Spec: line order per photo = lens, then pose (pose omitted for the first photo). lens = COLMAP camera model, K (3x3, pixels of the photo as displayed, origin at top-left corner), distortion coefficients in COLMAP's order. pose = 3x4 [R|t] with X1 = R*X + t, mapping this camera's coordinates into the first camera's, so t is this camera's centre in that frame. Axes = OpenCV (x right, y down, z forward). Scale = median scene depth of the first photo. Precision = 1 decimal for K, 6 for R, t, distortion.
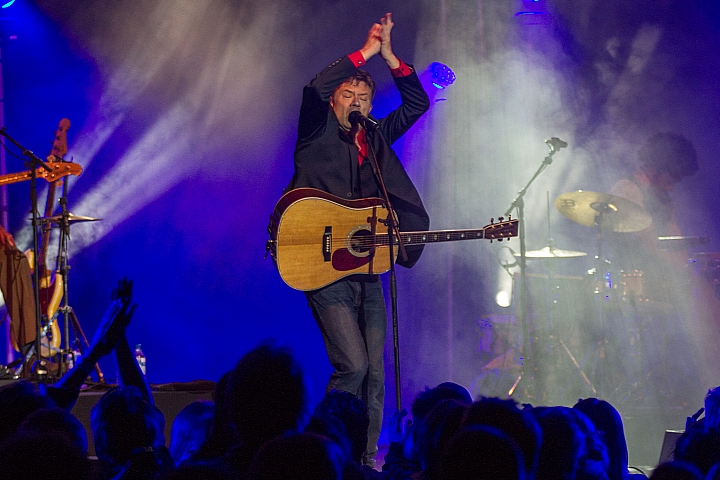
lens RADIAL K [[3327.8, 0, 360.0], [0, 3327.8, 240.0], [0, 0, 1]] dist [-0.022353, 3.103182]
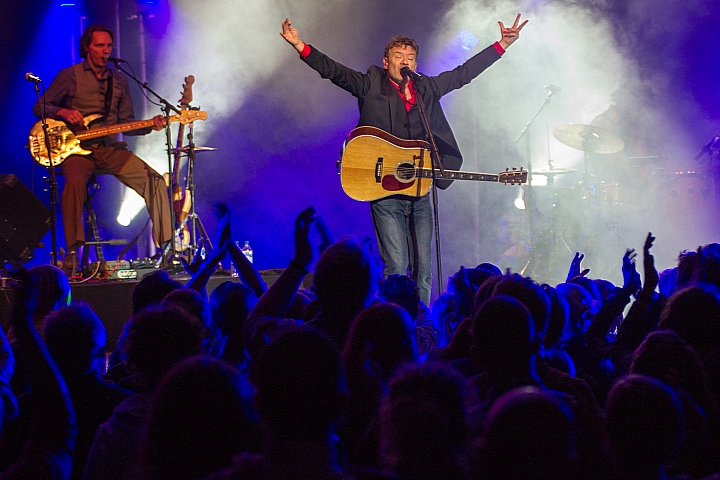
lens RADIAL K [[3276.1, 0, 360.0], [0, 3276.1, 240.0], [0, 0, 1]] dist [-0.211255, -0.882841]
pose [[0.999823, -0.013100, -0.013530, -0.002543], [0.013370, 0.999710, 0.020032, 0.004813], [0.013264, -0.020209, 0.999708, -0.332663]]
